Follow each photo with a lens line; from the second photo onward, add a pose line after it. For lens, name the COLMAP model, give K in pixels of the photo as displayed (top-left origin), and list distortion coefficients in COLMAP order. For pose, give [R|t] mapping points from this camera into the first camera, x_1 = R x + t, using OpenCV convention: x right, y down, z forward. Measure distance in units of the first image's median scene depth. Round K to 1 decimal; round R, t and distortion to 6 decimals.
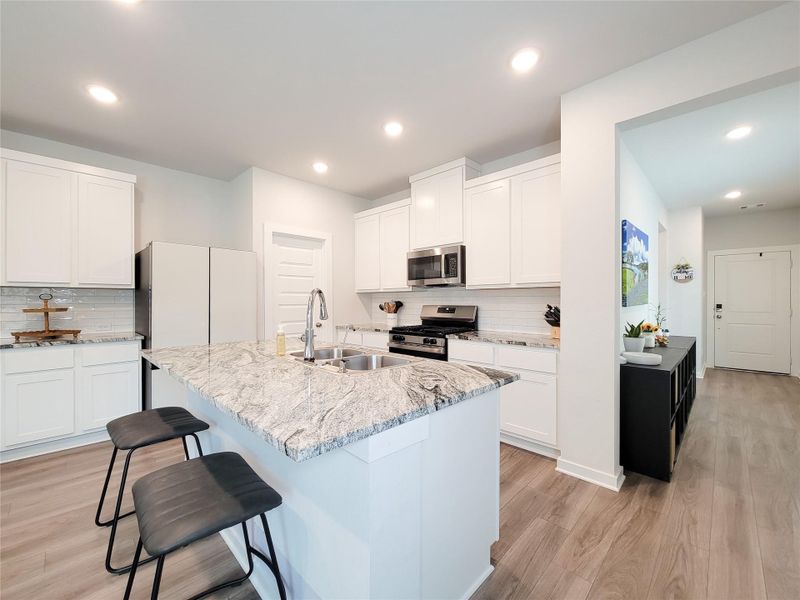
lens RADIAL K [[329.4, 0, 403.7], [0, 329.4, 301.0], [0, 0, 1]] dist [0.002056, -0.000925]
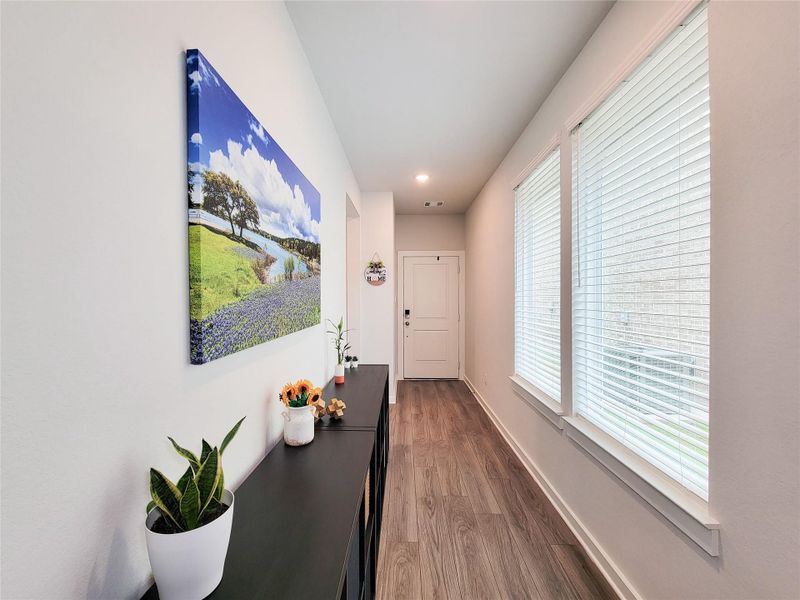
lens RADIAL K [[320.7, 0, 397.8], [0, 320.7, 300.8], [0, 0, 1]] dist [0.000525, 0.000017]
pose [[0.728912, -0.005813, 0.684583, 0.548682], [0.002983, 0.999981, 0.005314, -0.033751], [-0.684601, -0.001831, 0.728916, 0.618030]]
